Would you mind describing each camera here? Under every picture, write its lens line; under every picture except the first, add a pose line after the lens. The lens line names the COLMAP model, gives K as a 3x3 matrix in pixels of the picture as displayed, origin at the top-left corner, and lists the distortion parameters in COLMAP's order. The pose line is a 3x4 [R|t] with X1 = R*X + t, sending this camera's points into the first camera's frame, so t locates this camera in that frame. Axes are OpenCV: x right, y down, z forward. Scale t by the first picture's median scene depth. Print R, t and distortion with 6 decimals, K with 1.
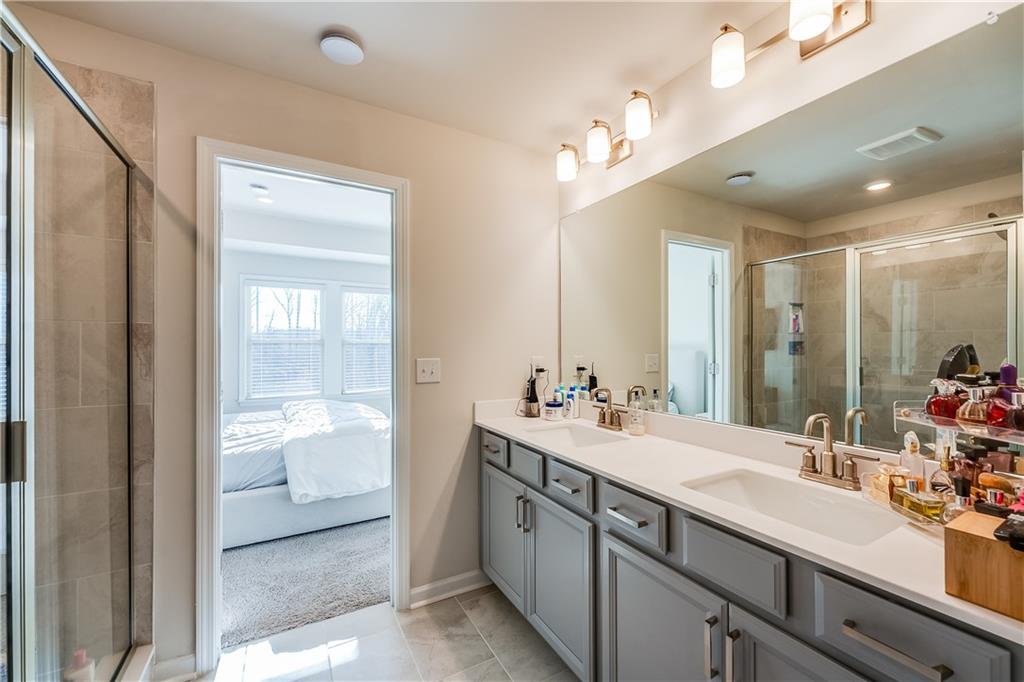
lens RADIAL K [[413.5, 0, 513.2], [0, 413.5, 330.4], [0, 0, 1]] dist [-0.000086, 0.000028]
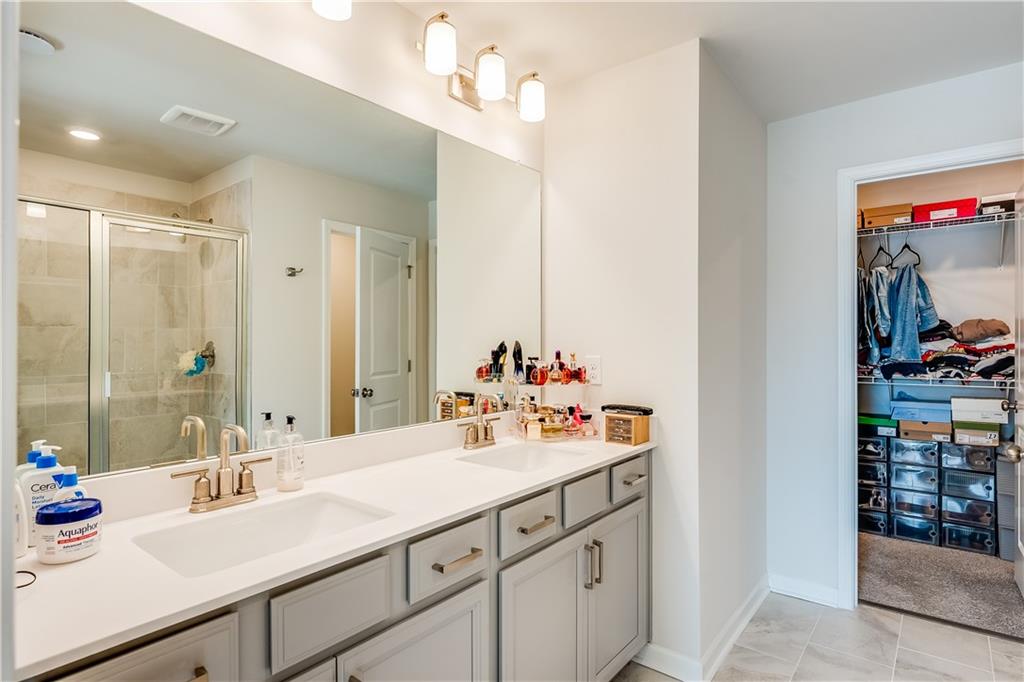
lens RADIAL K [[537.6, 0, 512.0], [0, 537.6, 341.0], [0, 0, 1]] dist [0.000472, 0.000348]
pose [[-0.367264, 0.002627, 0.930113, -0.699331], [-0.024611, 0.999618, -0.012541, 0.050890], [-0.929791, -0.027497, -0.367059, 1.285523]]
